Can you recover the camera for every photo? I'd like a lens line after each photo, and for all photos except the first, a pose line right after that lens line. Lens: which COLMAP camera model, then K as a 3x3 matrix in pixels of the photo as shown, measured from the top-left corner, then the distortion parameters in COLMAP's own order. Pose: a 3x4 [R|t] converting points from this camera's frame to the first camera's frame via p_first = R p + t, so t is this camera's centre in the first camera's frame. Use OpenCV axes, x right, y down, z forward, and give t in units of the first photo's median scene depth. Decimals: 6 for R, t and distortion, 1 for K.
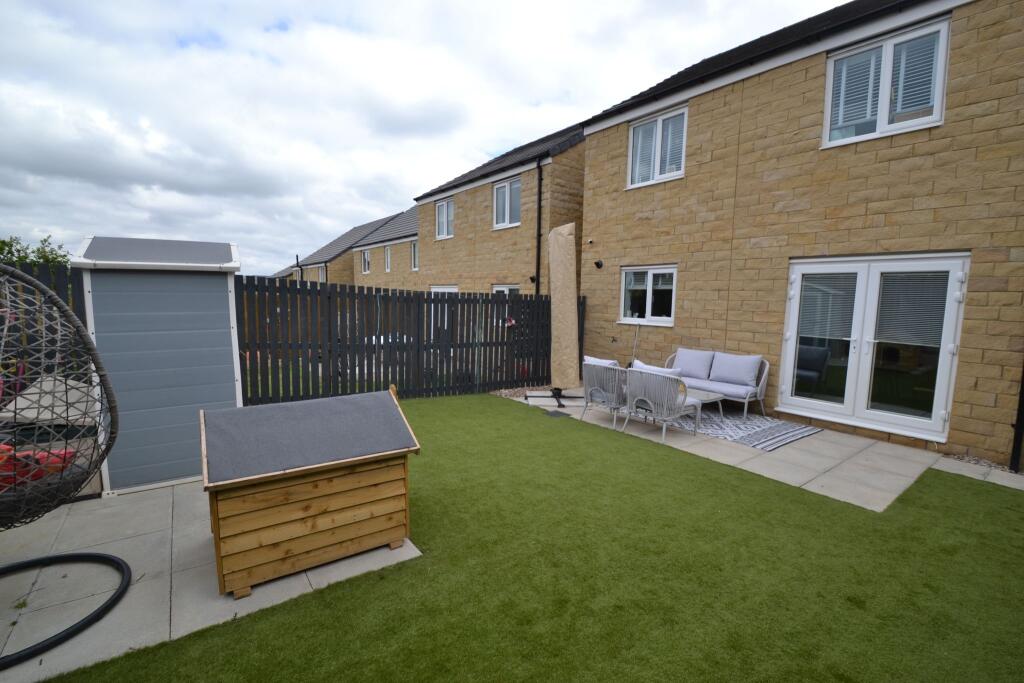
lens RADIAL K [[459.0, 0, 503.6], [0, 459.0, 342.4], [0, 0, 1]] dist [0.024000, -0.023753]
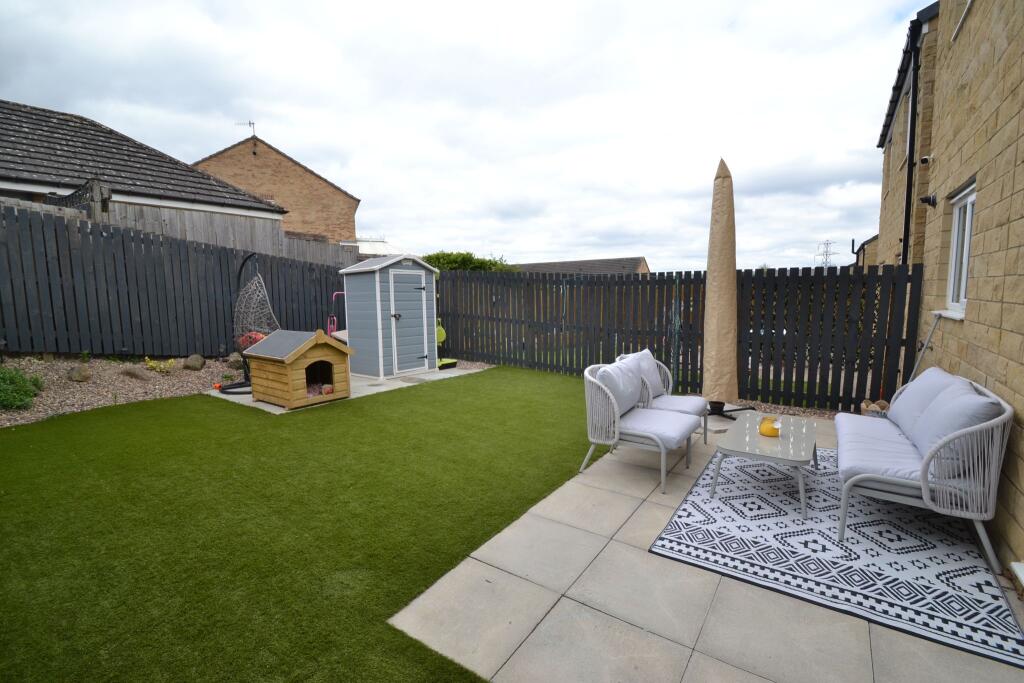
lens RADIAL K [[459.0, 0, 503.6], [0, 459.0, 342.4], [0, 0, 1]] dist [0.024000, -0.023753]
pose [[0.305586, 0.080825, -0.948728, 0.815334], [-0.074495, 0.995366, 0.060803, -0.009421], [0.949246, 0.052095, 0.310191, 0.560856]]
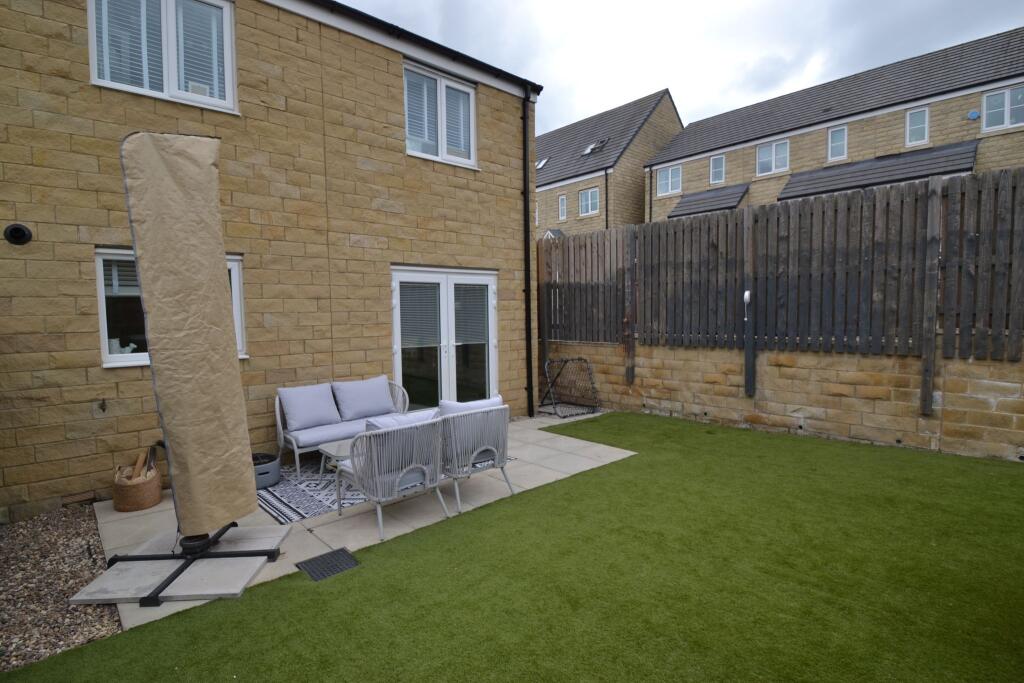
lens RADIAL K [[514.0, 0, 512.0], [0, 514.0, 341.5], [0, 0, 1]] dist [0.000153, -0.012635]
pose [[-0.095972, -0.074001, 0.992629, -0.423226], [0.112982, 0.989978, 0.084727, -0.092542], [-0.988951, 0.120281, -0.086649, 0.894598]]
